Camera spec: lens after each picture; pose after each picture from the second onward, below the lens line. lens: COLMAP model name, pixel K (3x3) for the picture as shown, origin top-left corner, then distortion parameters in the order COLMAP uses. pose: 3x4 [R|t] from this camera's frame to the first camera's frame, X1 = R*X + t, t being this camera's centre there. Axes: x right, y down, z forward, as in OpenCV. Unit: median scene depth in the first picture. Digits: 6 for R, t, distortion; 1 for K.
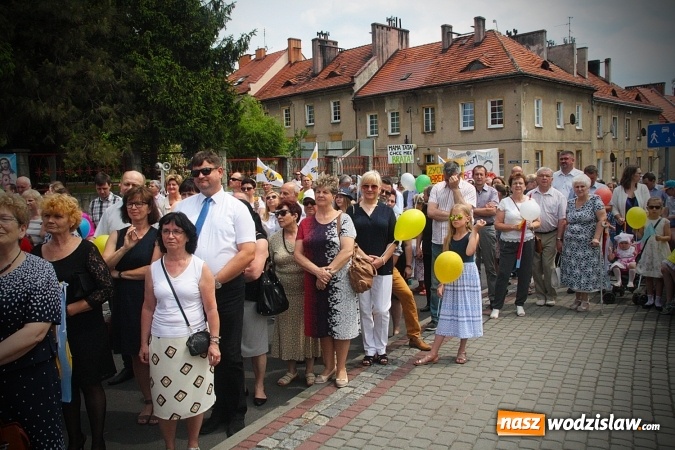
lens RADIAL K [[554.2, 0, 337.5], [0, 554.2, 225.0], [0, 0, 1]] dist [-0.148314, 0.154231]
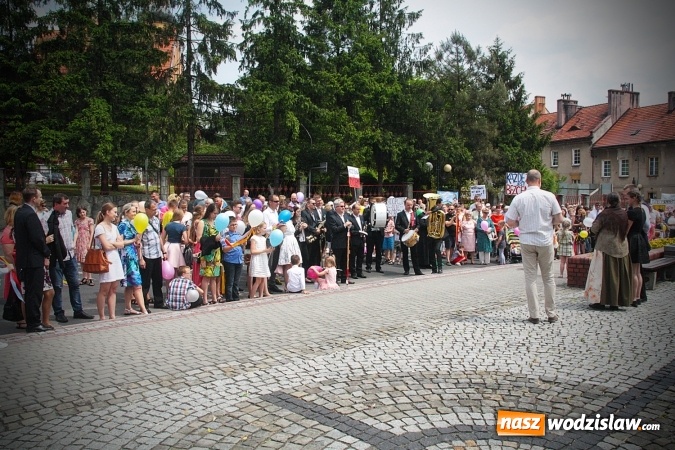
lens RADIAL K [[559.5, 0, 337.5], [0, 559.5, 225.0], [0, 0, 1]] dist [-0.116996, 0.108290]
pose [[0.933228, 0.048599, -0.355983, -0.064637], [-0.065269, 0.997255, -0.034960, 0.041818], [0.353307, 0.055860, 0.933838, -0.448553]]
